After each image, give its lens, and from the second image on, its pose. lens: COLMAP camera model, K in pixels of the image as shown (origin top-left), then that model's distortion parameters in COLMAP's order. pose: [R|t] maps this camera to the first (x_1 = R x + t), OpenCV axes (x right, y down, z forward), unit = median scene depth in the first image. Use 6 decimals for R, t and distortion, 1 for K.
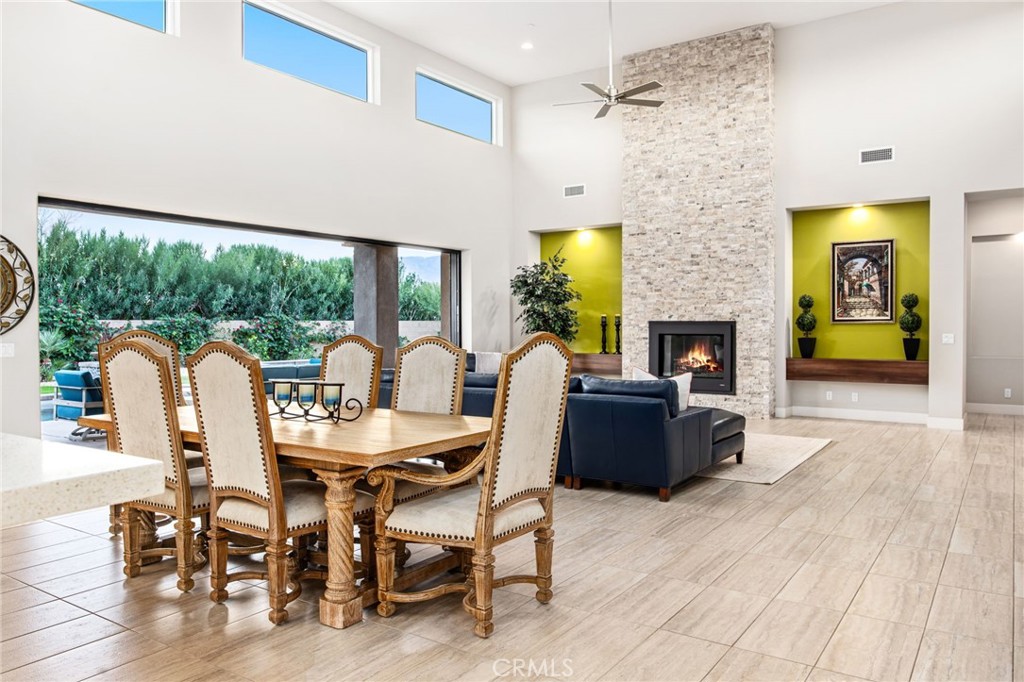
lens RADIAL K [[715.4, 0, 556.6], [0, 715.4, 337.5], [0, 0, 1]] dist [-0.004318, -0.000688]
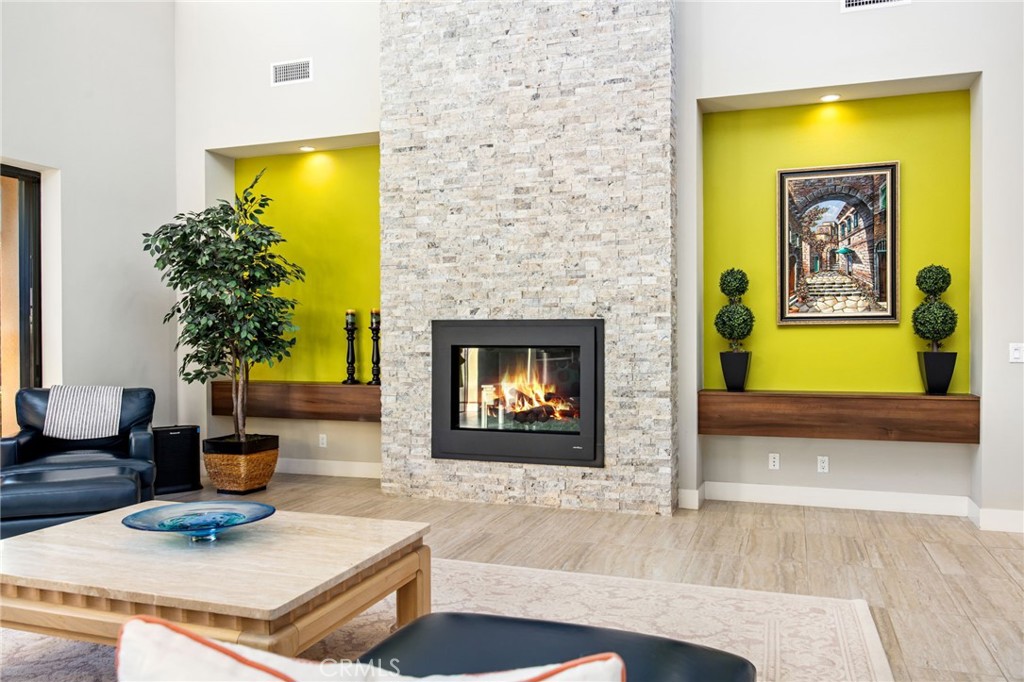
lens RADIAL K [[715.4, 0, 556.6], [0, 715.4, 337.5], [0, 0, 1]] dist [-0.004318, -0.000688]
pose [[0.964901, 0.000394, 0.262612, 0.086899], [0.004231, 0.999846, -0.017046, -0.001830], [-0.262578, 0.017559, 0.964751, 0.523990]]
